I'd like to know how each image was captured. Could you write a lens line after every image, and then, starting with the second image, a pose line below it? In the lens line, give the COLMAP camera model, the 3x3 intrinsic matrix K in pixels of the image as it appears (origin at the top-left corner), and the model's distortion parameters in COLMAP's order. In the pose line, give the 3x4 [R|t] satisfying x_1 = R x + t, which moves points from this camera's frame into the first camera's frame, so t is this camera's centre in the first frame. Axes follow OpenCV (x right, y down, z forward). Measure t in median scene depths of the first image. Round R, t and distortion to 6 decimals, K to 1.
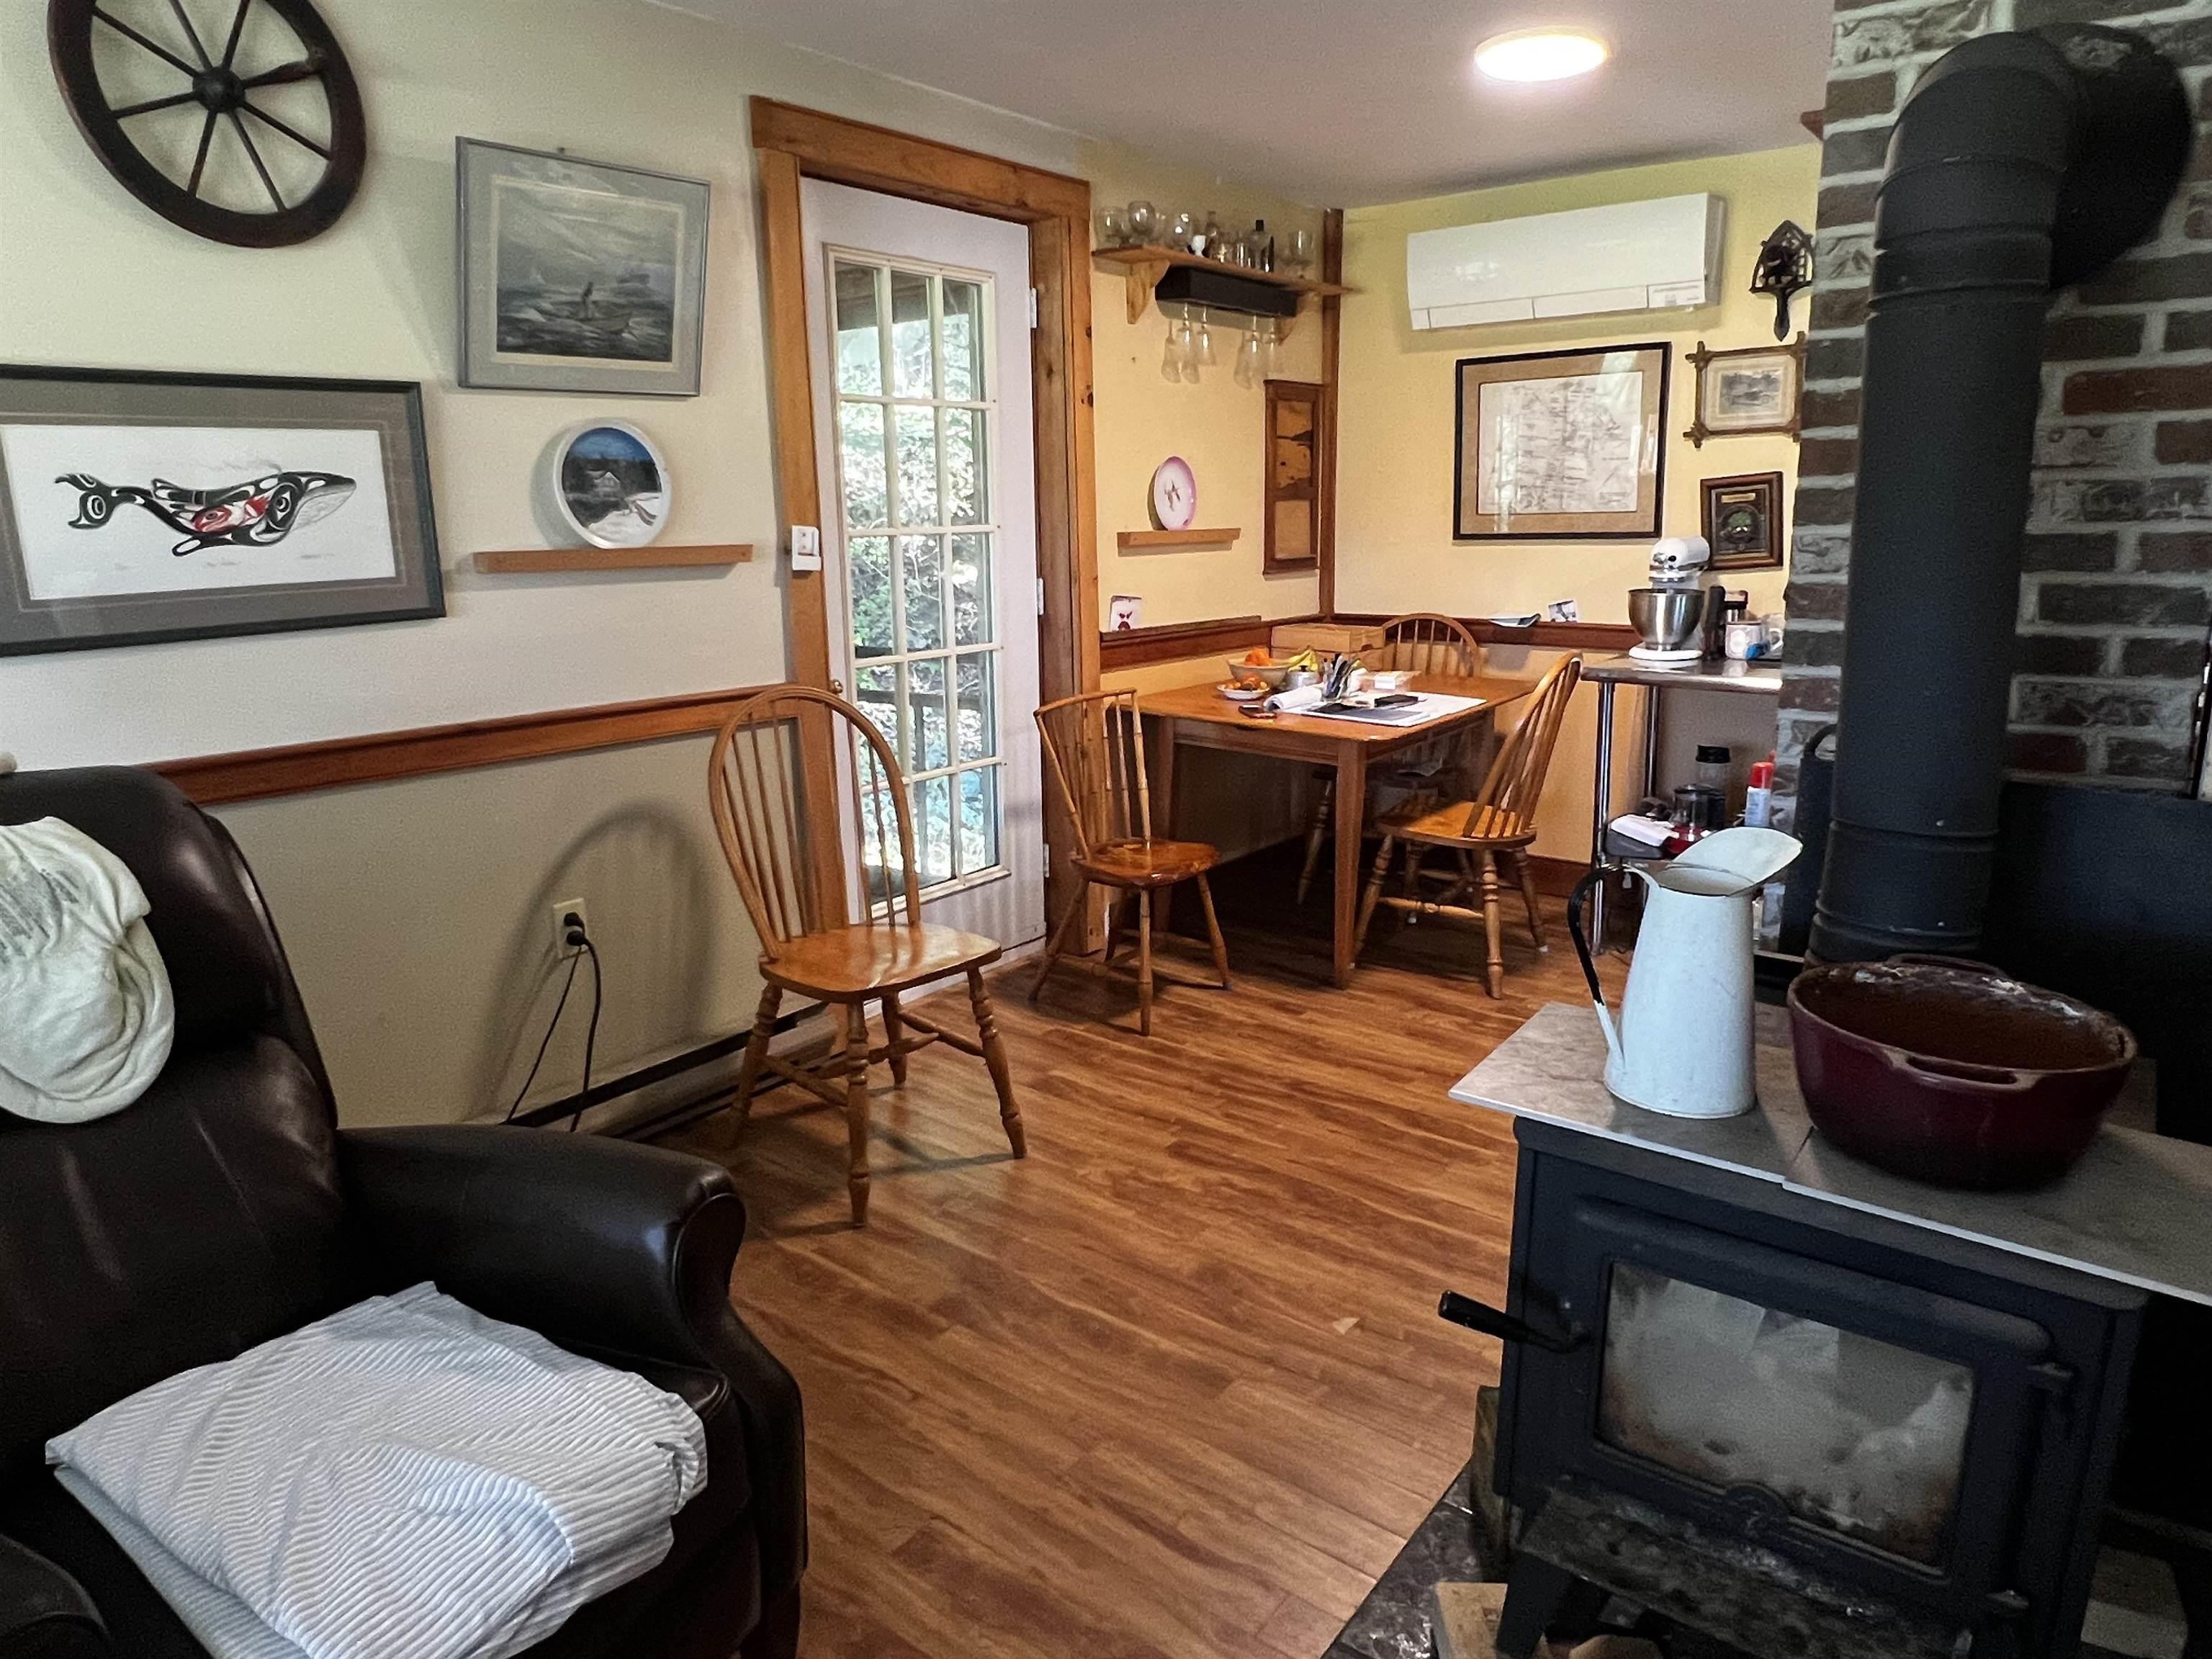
lens RADIAL K [[1443.0, 0, 1091.5], [0, 1443.0, 830.7], [0, 0, 1]] dist [-0.002112, -0.000434]
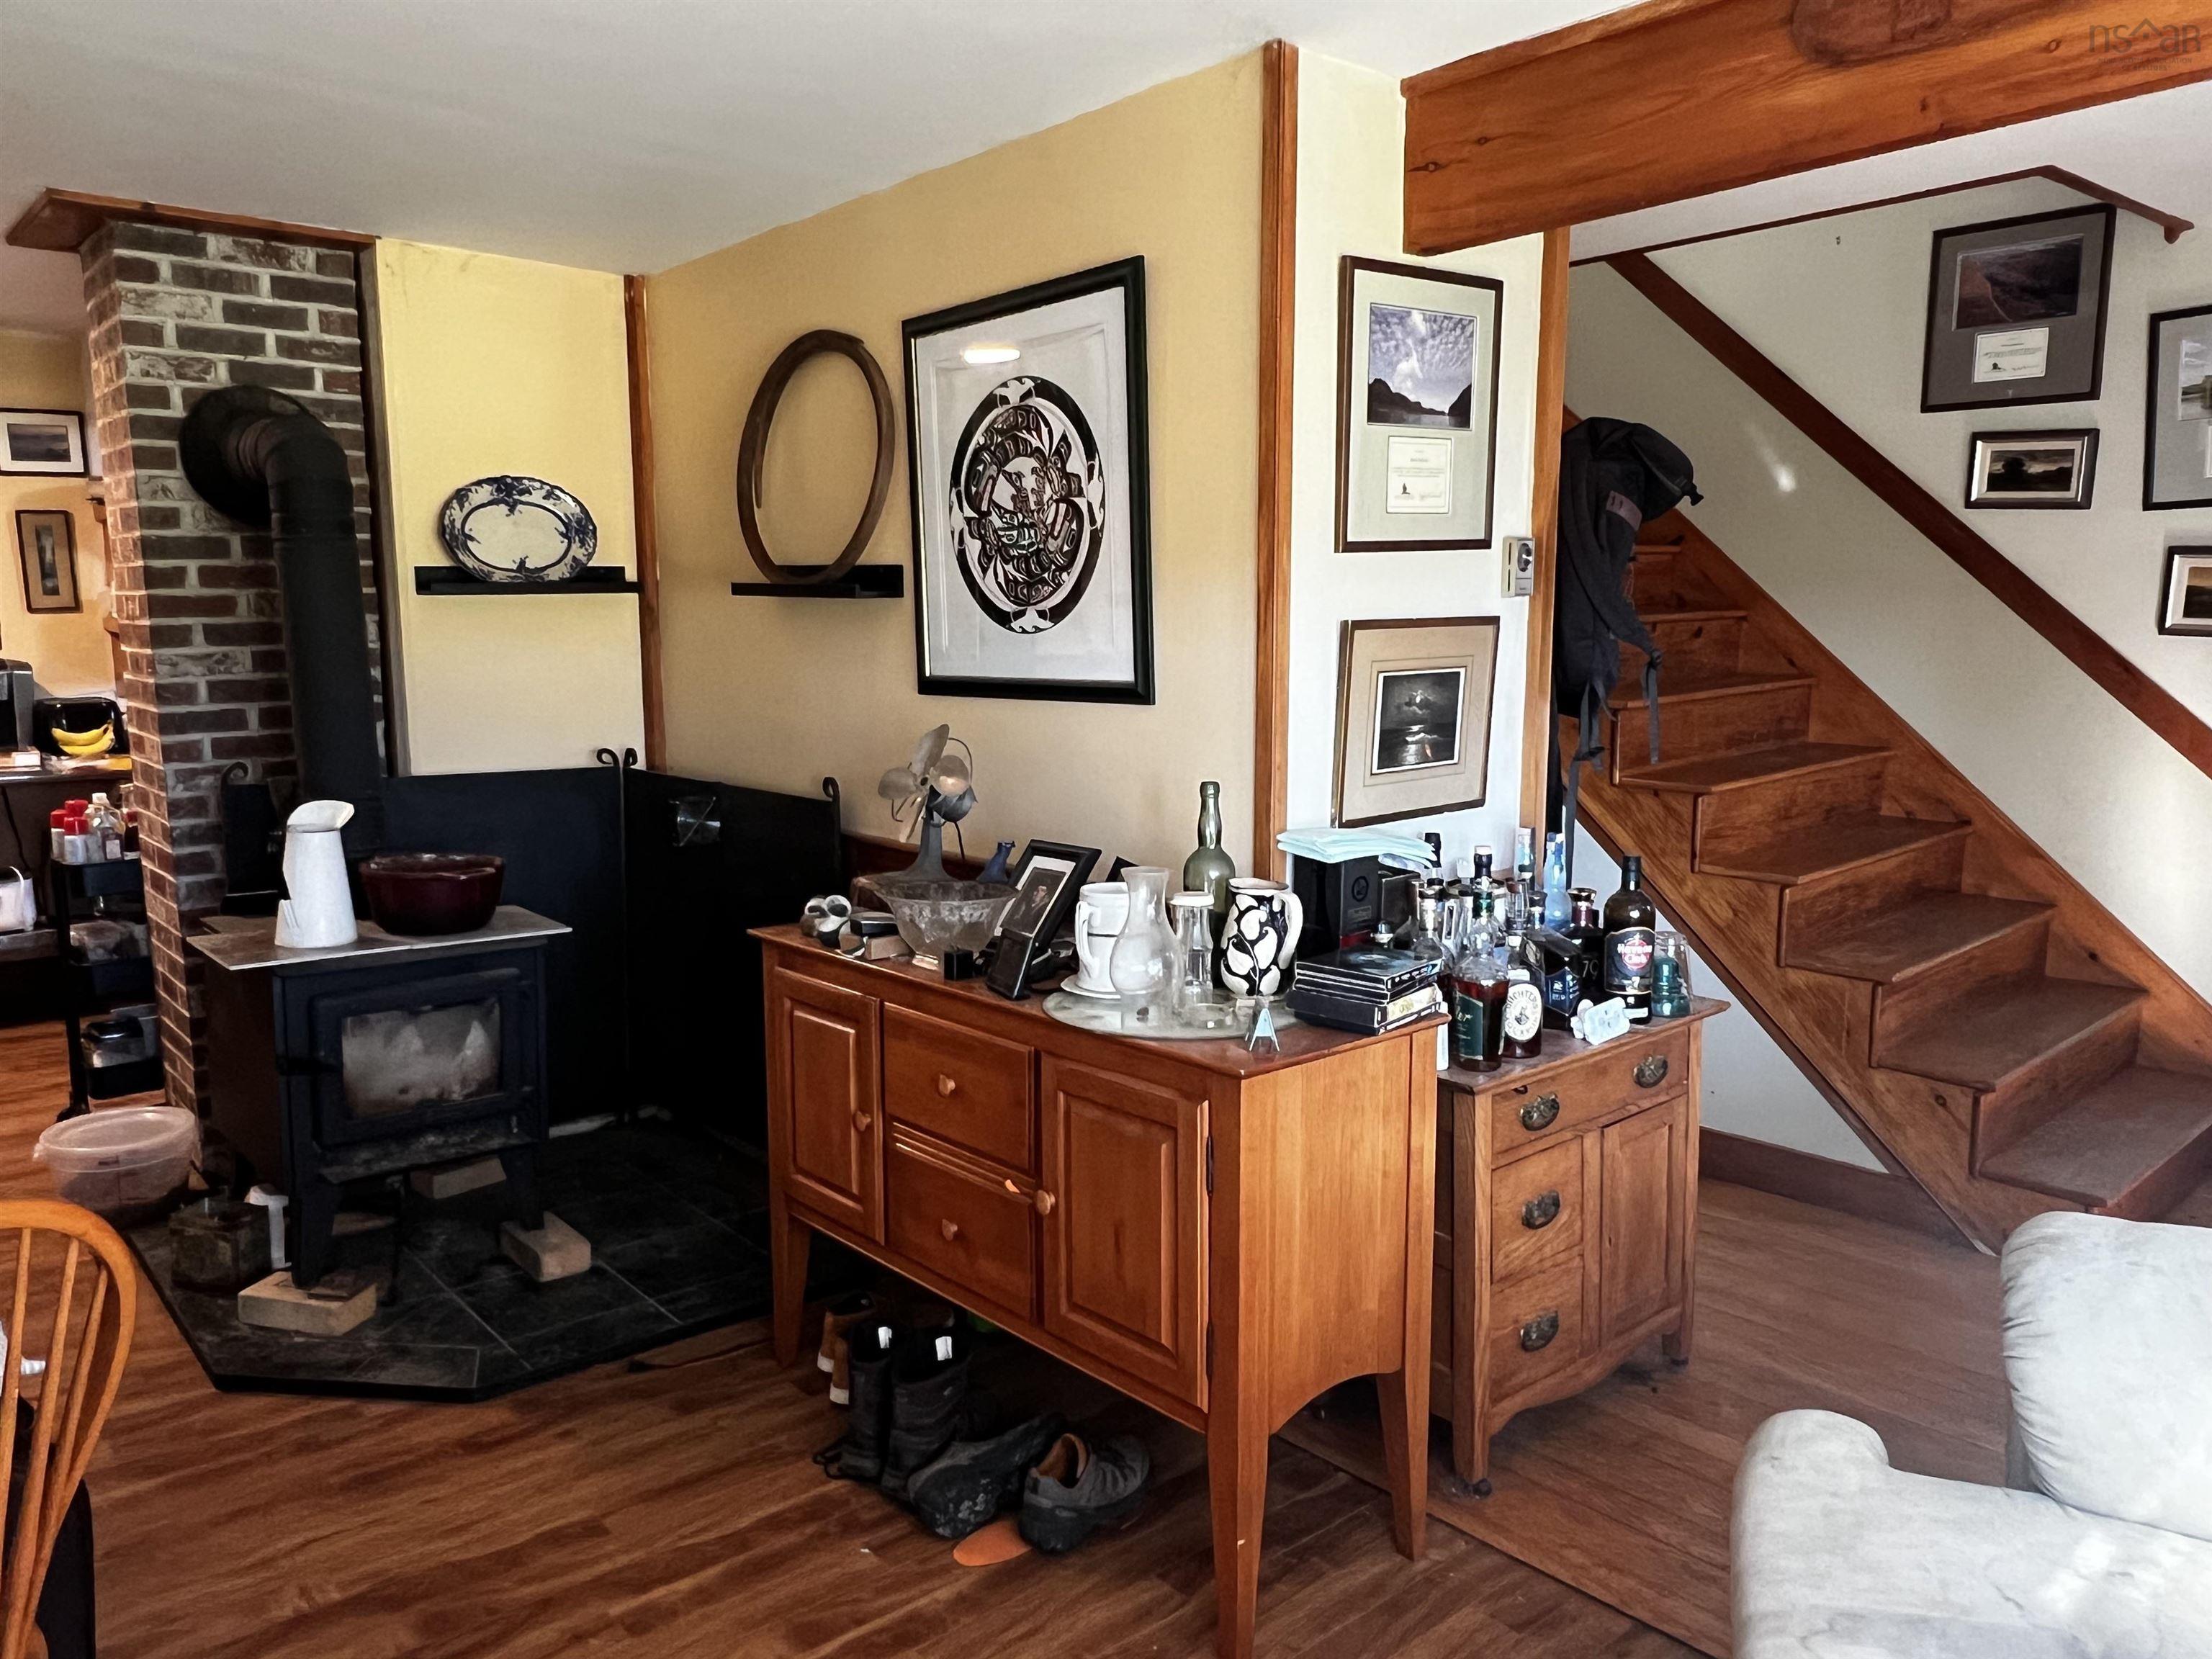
lens RADIAL K [[1555.4, 0, 1099.1], [0, 1555.4, 840.6], [0, 0, 1]] dist [0.000014, -0.006731]
pose [[0.205289, -0.136556, 0.969128, -0.529308], [0.207885, 0.973706, 0.093165, 0.028386], [-0.956368, 0.182341, 0.228280, -0.188831]]
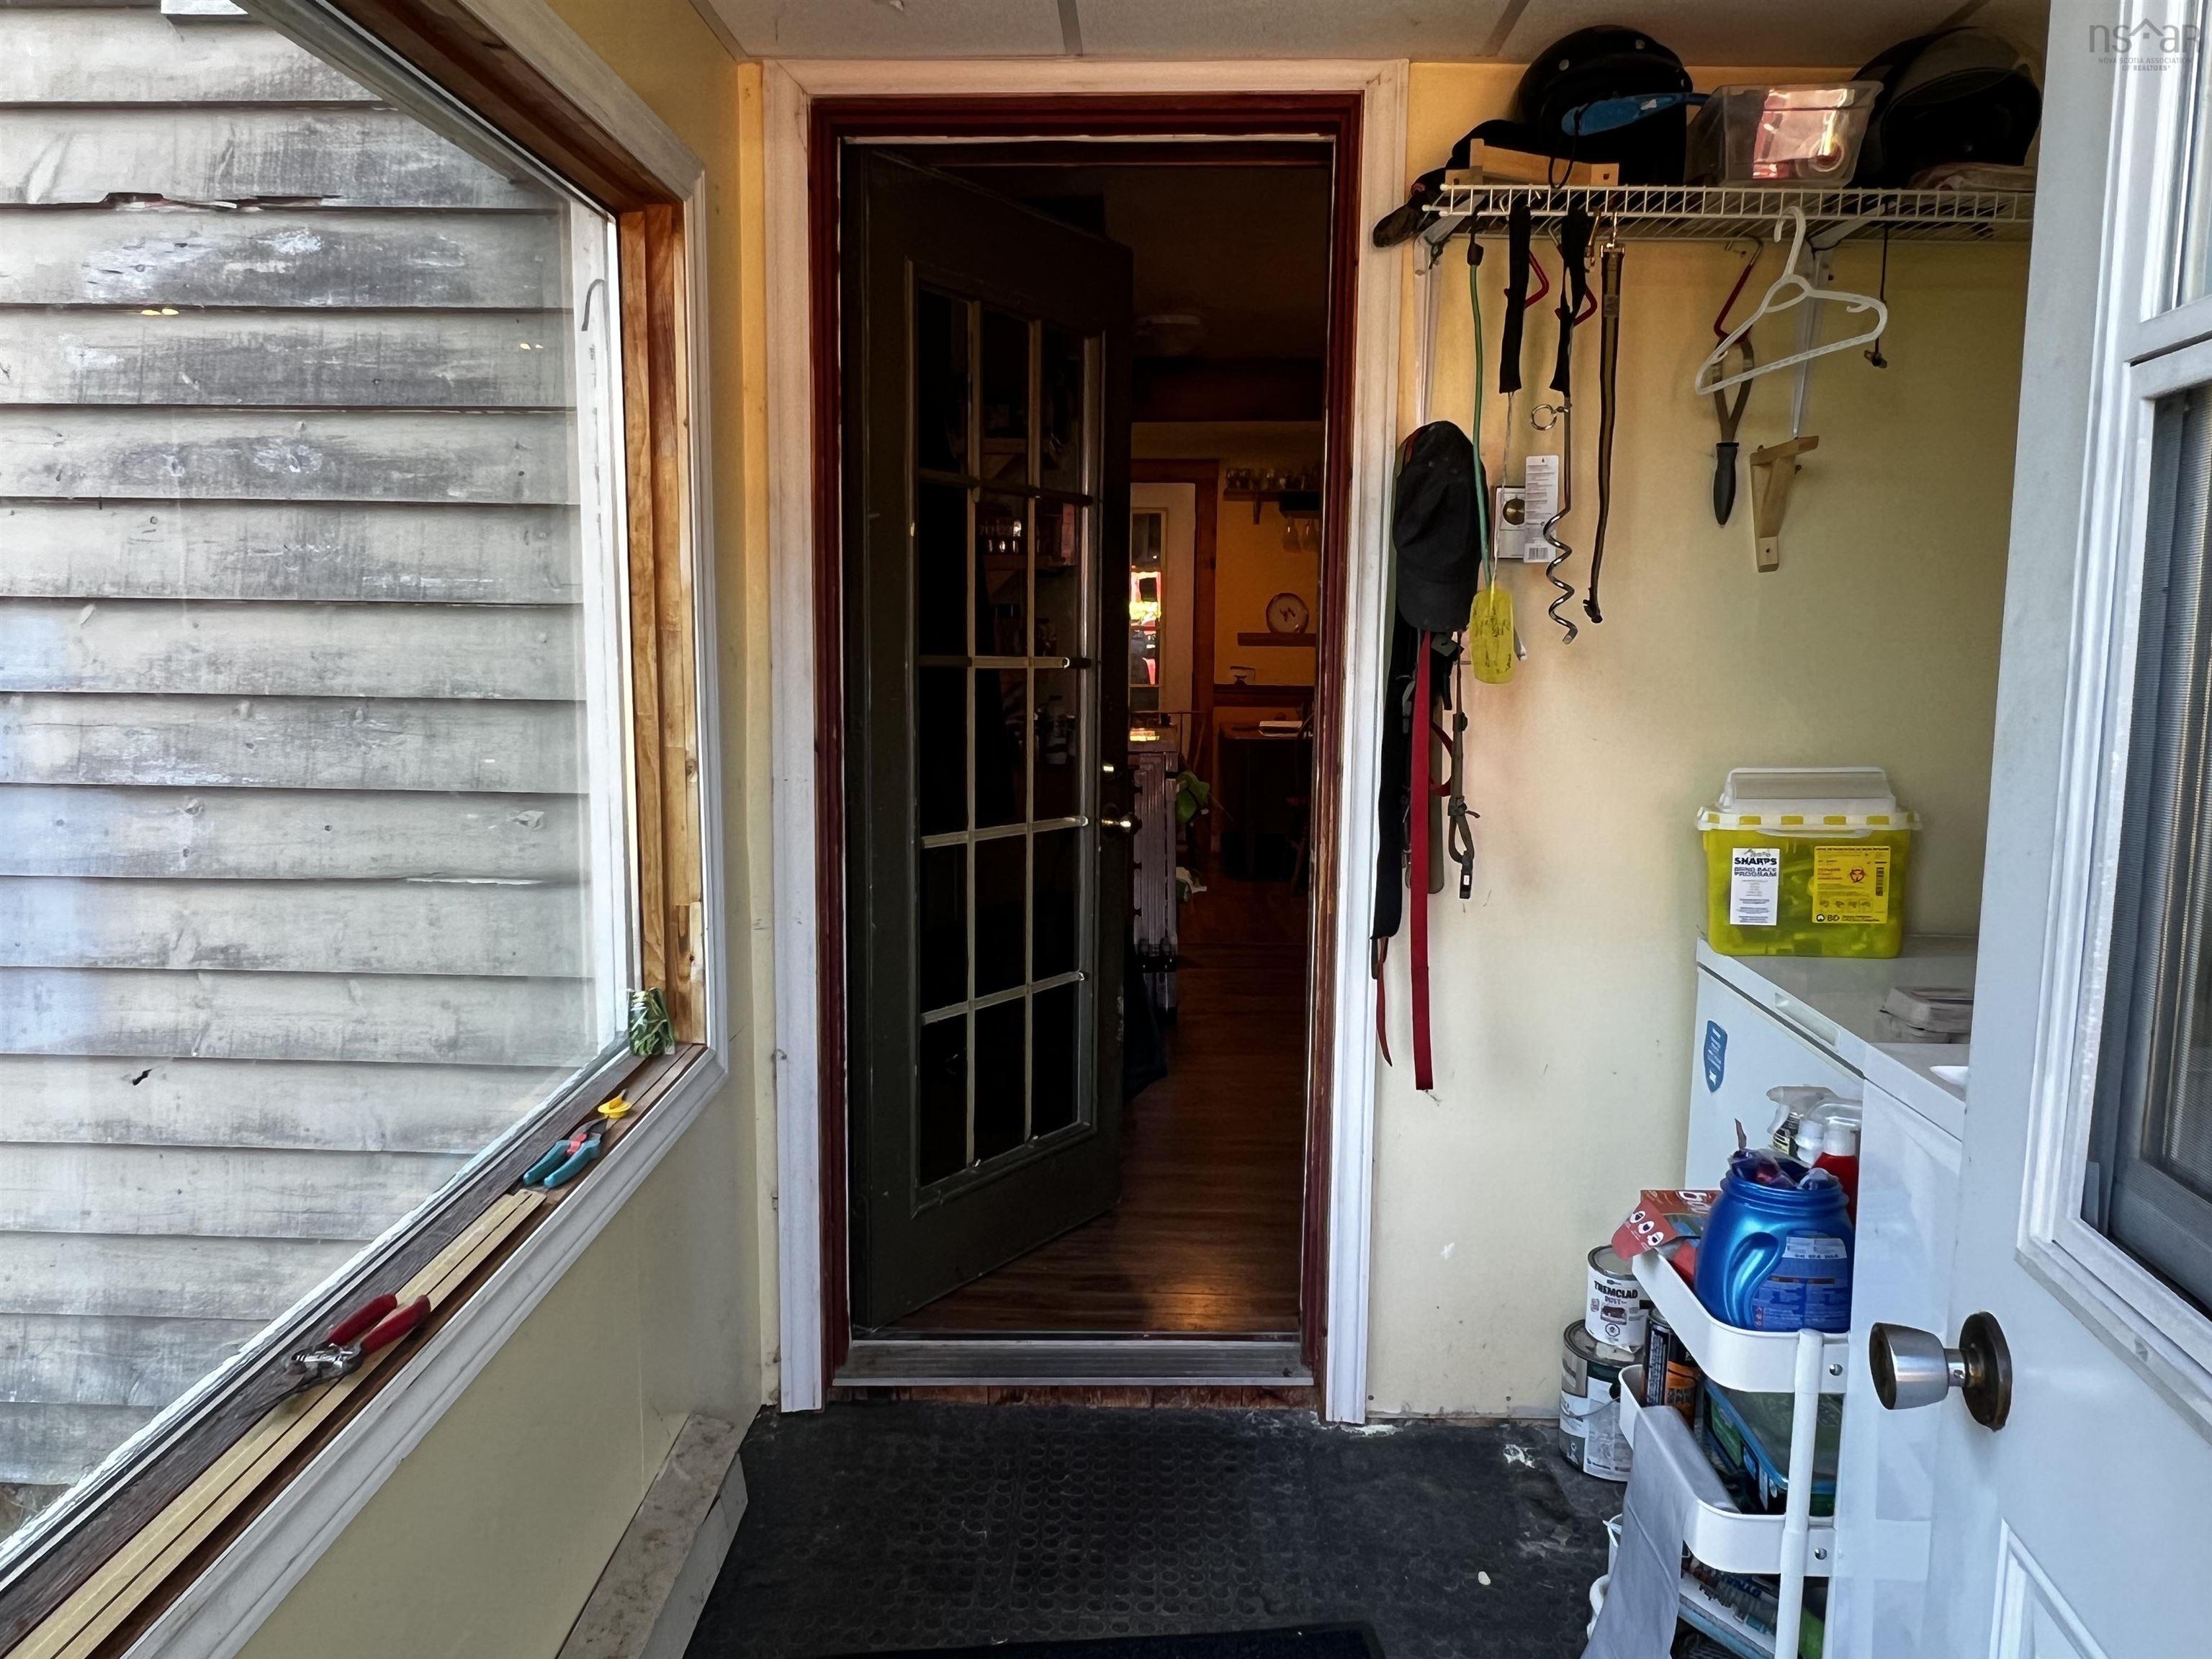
lens RADIAL K [[1555.4, 0, 1102.8], [0, 1555.4, 829.3], [0, 0, 1]] dist [0.000014, -0.006731]
pose [[0.580576, 0.126014, -0.804395, 1.682813], [-0.197833, 0.980177, 0.010764, 0.060951], [0.789806, 0.152887, 0.593997, -0.324383]]
